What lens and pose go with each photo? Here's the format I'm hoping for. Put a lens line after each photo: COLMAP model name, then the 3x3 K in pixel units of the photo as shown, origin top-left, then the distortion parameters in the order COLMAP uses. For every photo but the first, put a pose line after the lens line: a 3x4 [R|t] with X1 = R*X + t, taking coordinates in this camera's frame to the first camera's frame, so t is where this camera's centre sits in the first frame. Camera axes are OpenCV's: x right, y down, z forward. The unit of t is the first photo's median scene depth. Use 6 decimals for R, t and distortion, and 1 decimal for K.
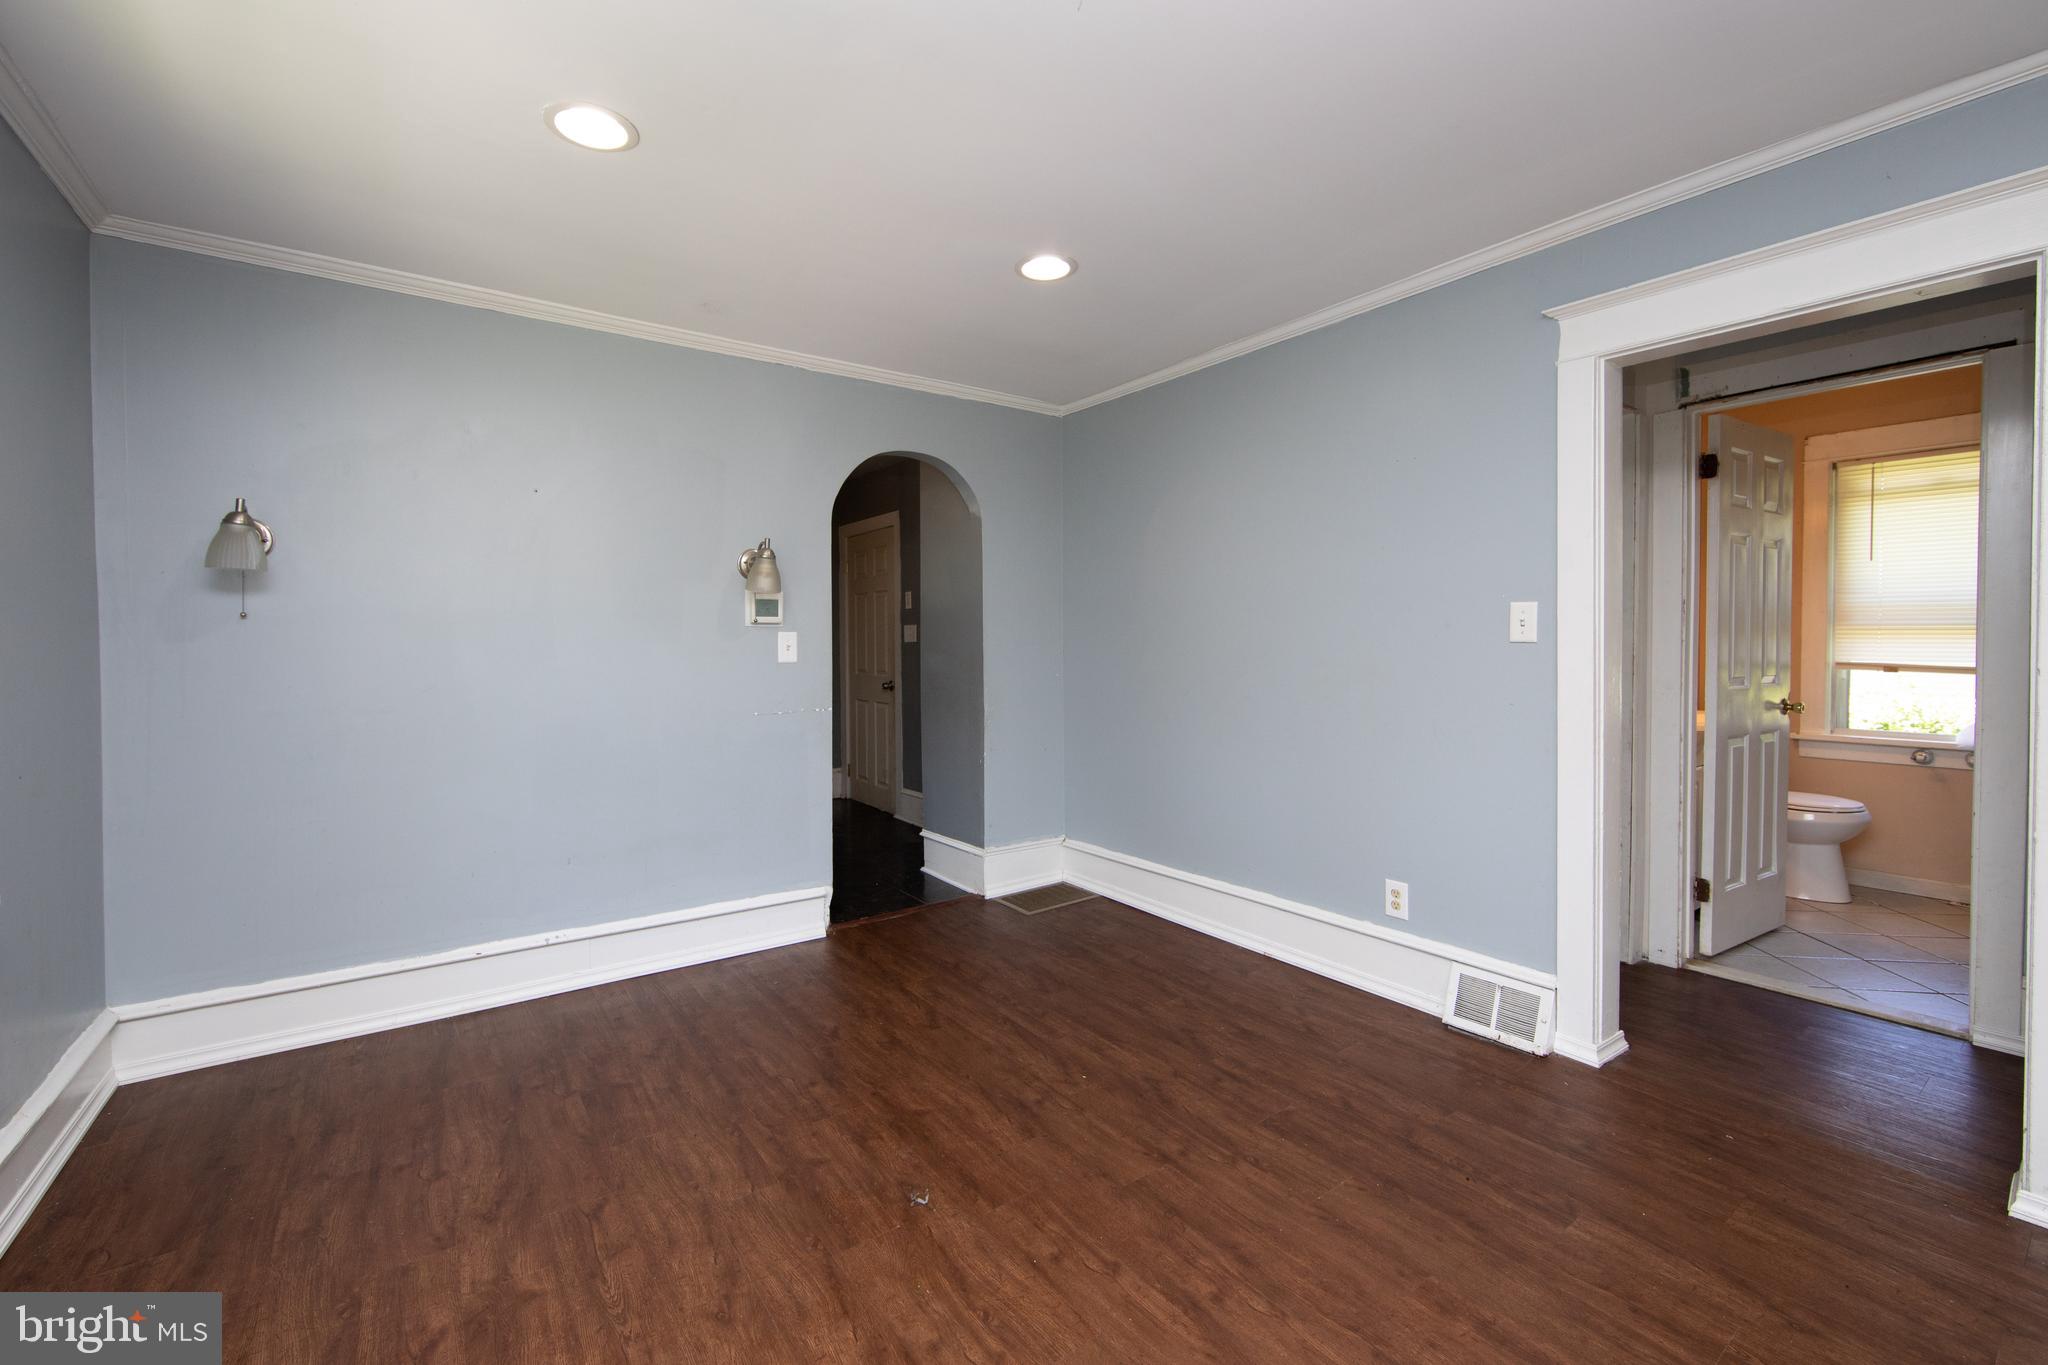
lens RADIAL K [[841.9, 0, 994.1], [0, 841.9, 654.5], [0, 0, 1]] dist [-0.005083, 0.000039]
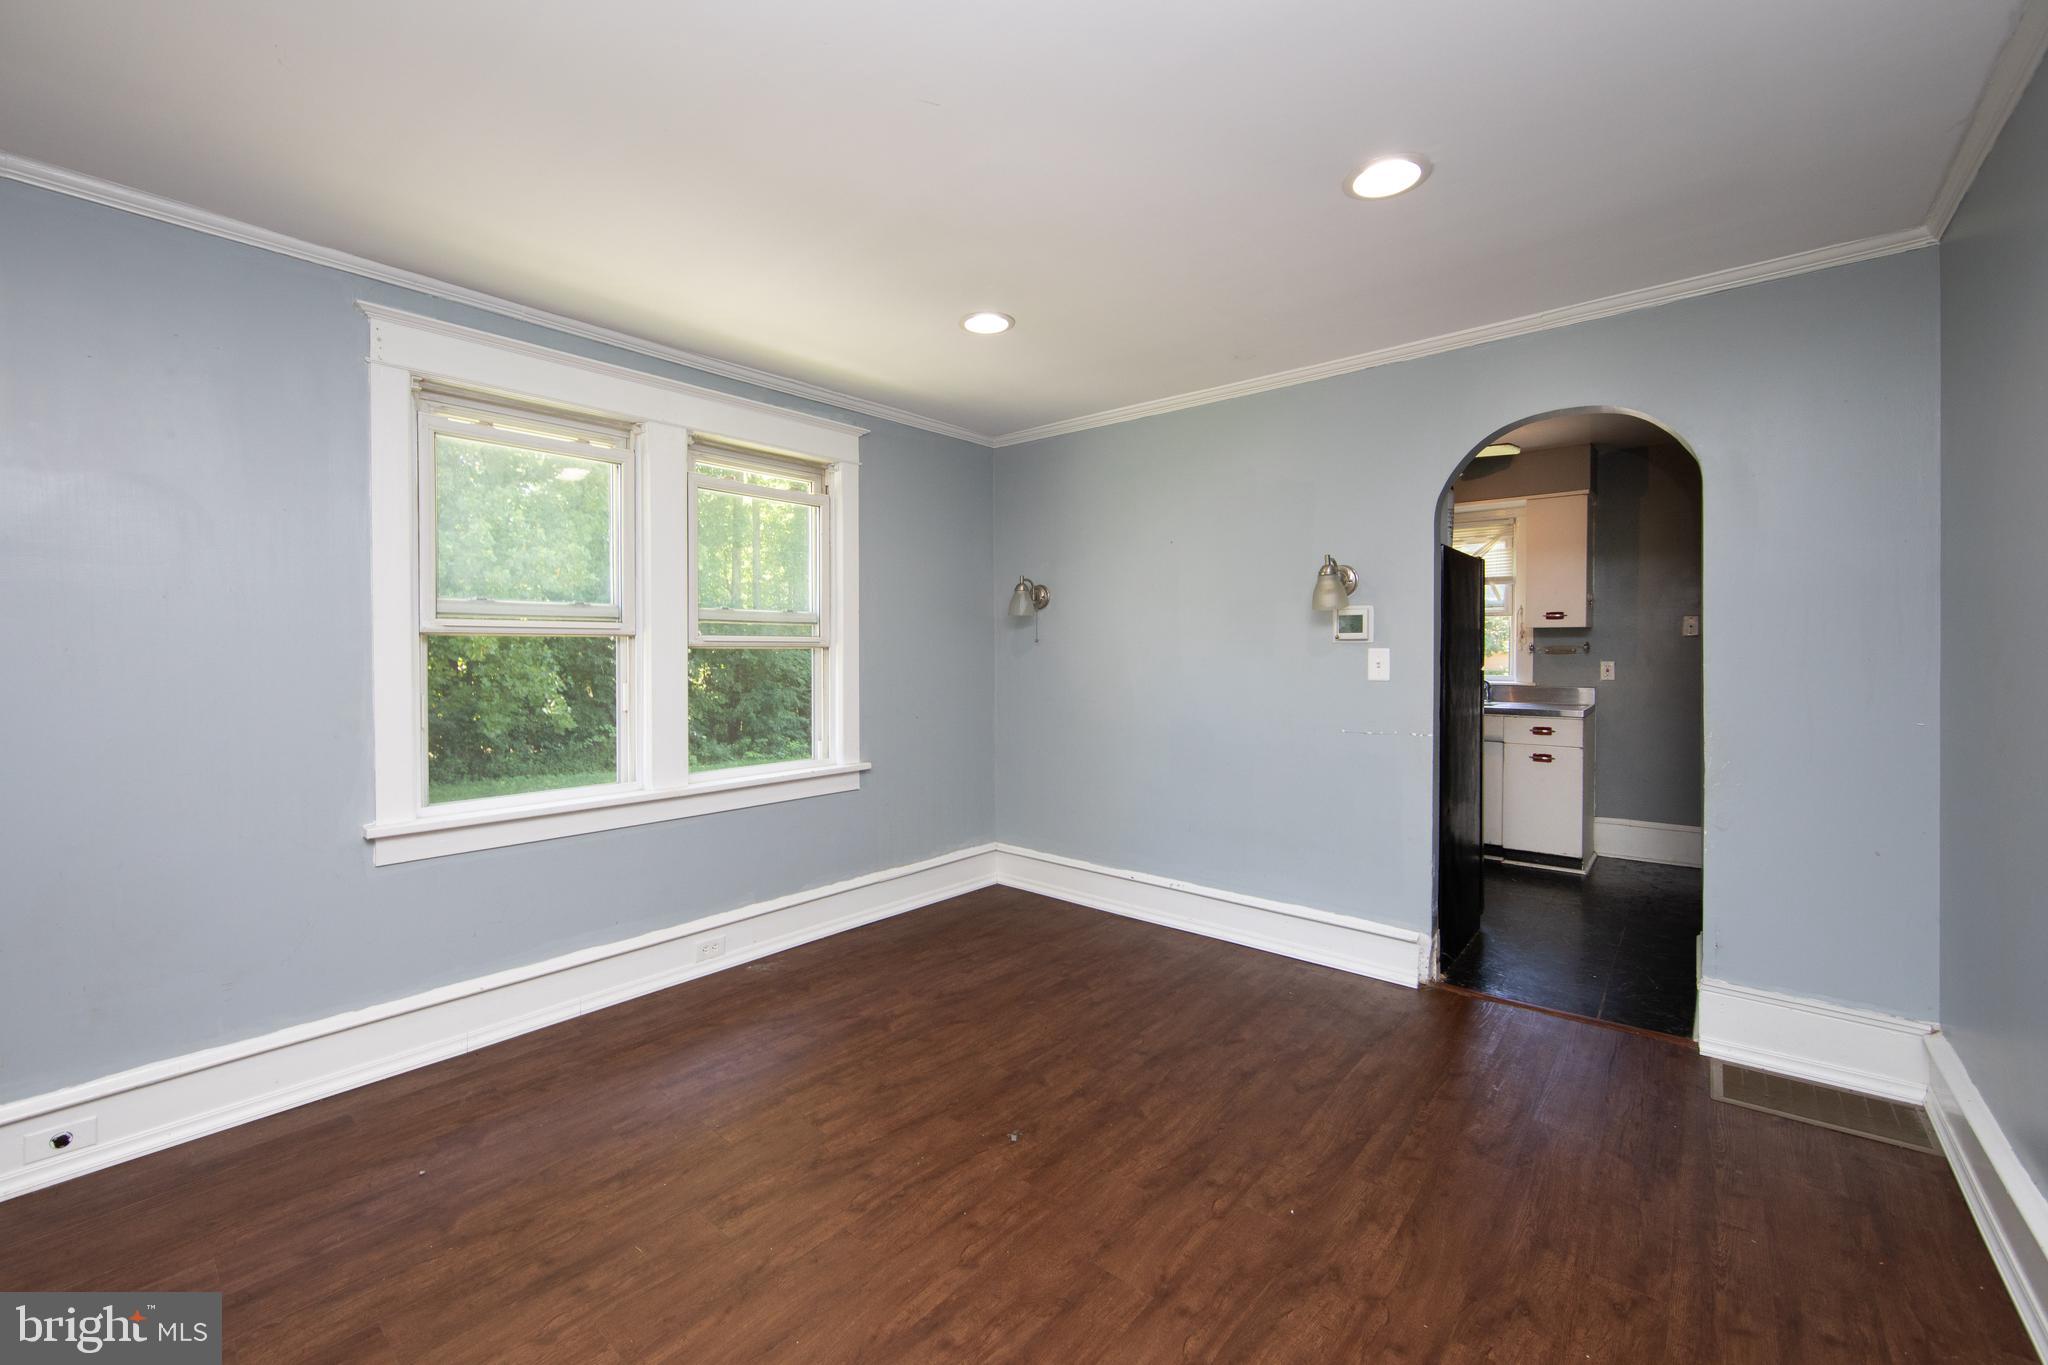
lens RADIAL K [[810.4, 0, 1011.6], [0, 810.4, 651.5], [0, 0, 1]] dist [-0.012244, 0.004360]
pose [[0.252497, 0.005706, -0.967581, 0.761626], [-0.013024, 0.999912, 0.002498, -0.029292], [0.967510, 0.011971, 0.252549, 0.528592]]
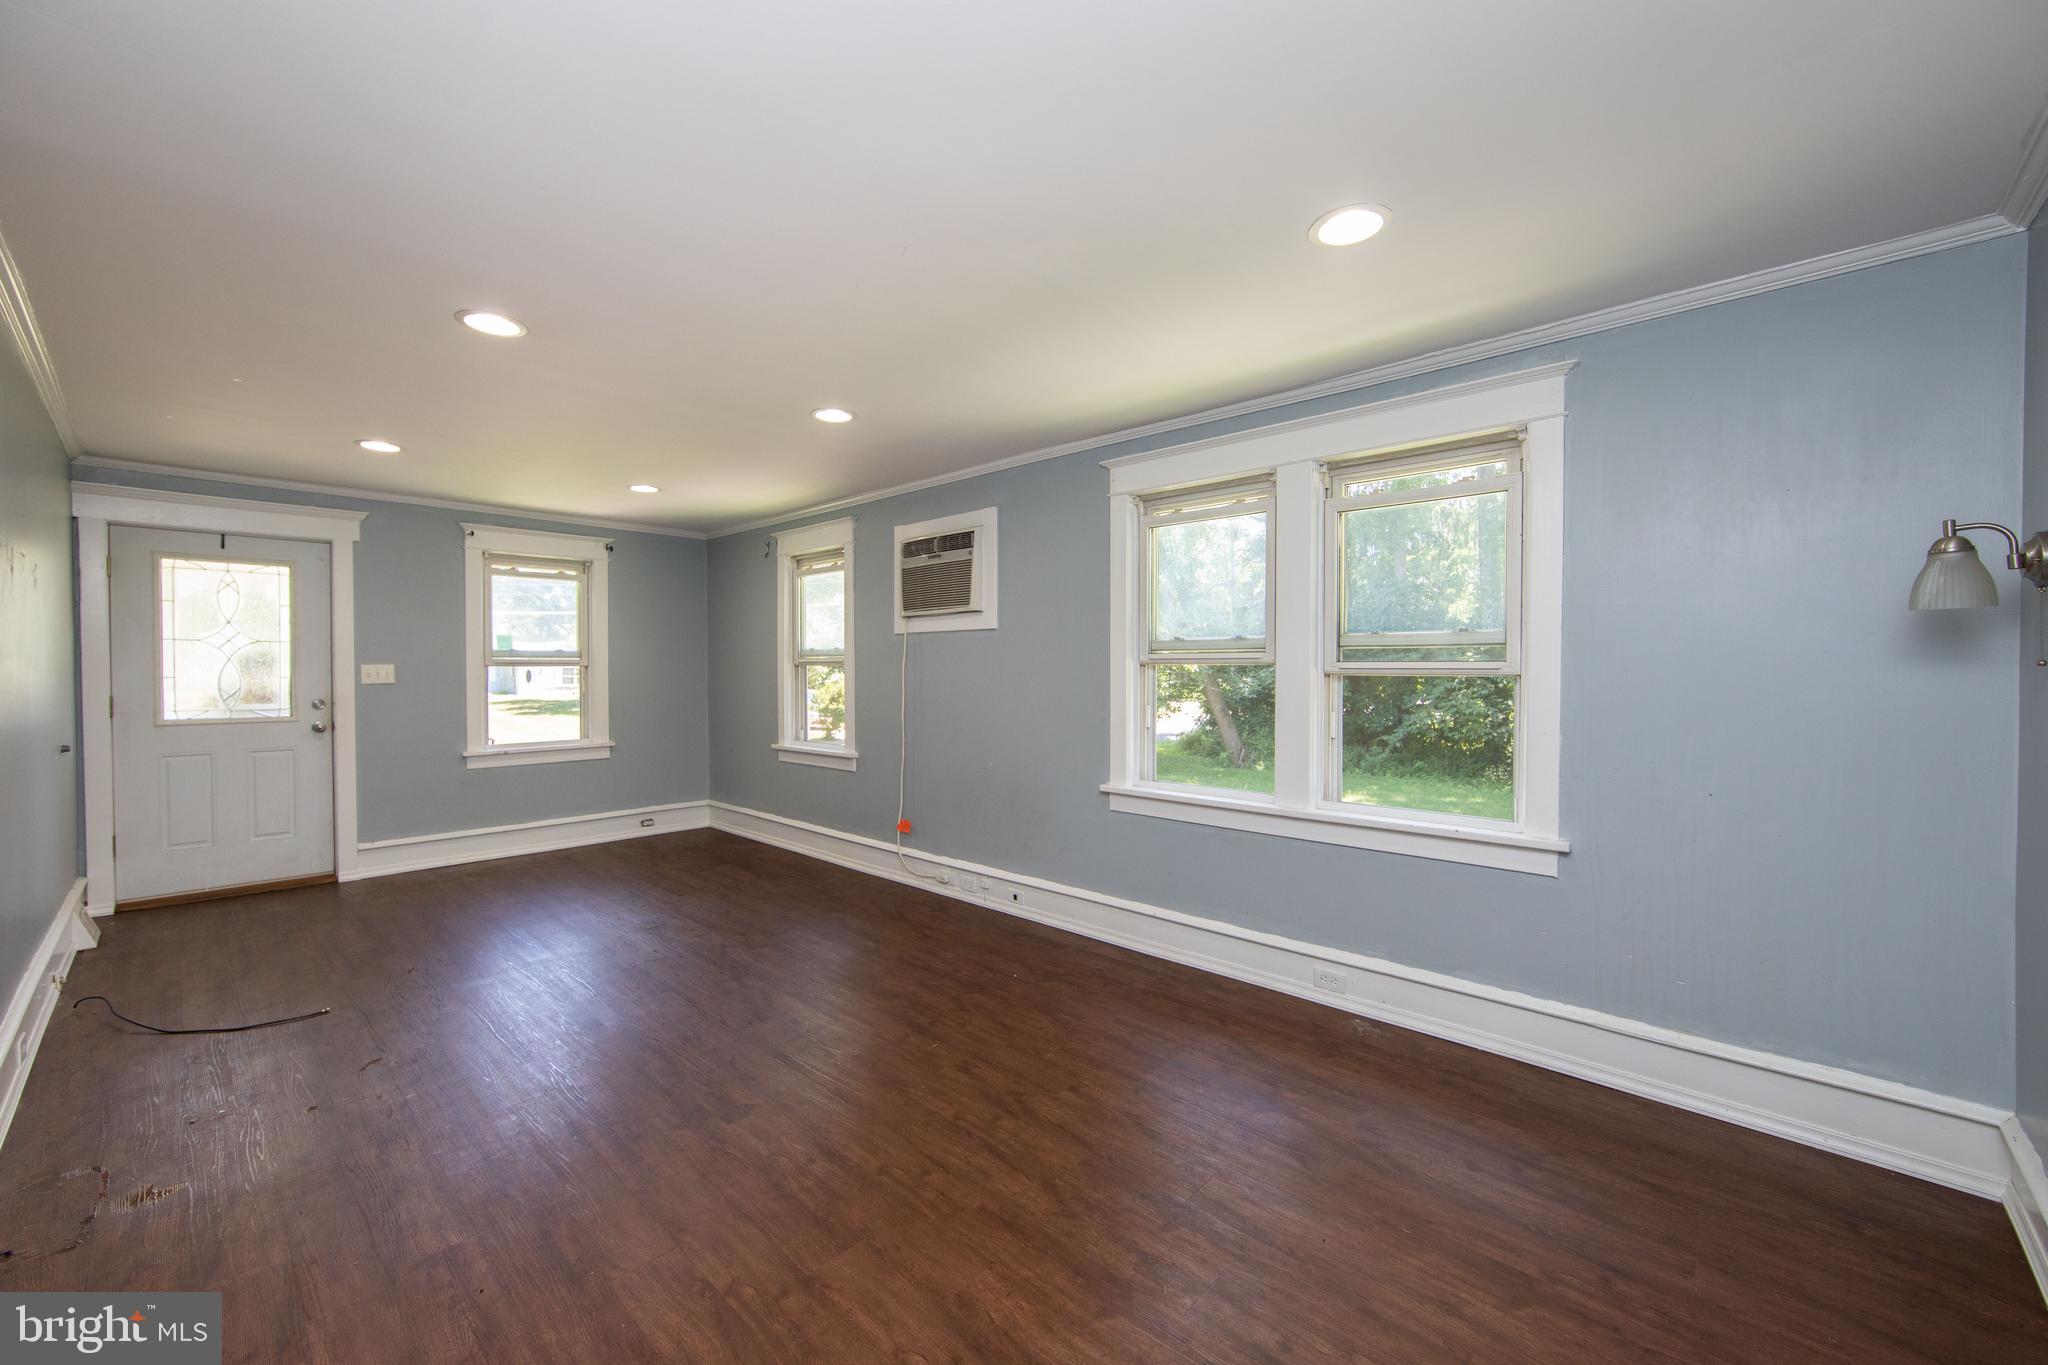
lens RADIAL K [[814.2, 0, 1023.2], [0, 814.2, 677.7], [0, 0, 1]] dist [-0.012613, 0.004053]
pose [[-0.977028, 0.007095, -0.212993, 0.129053], [0.001454, 0.999644, 0.026630, -0.056848], [0.213107, 0.025708, -0.976691, 1.534900]]
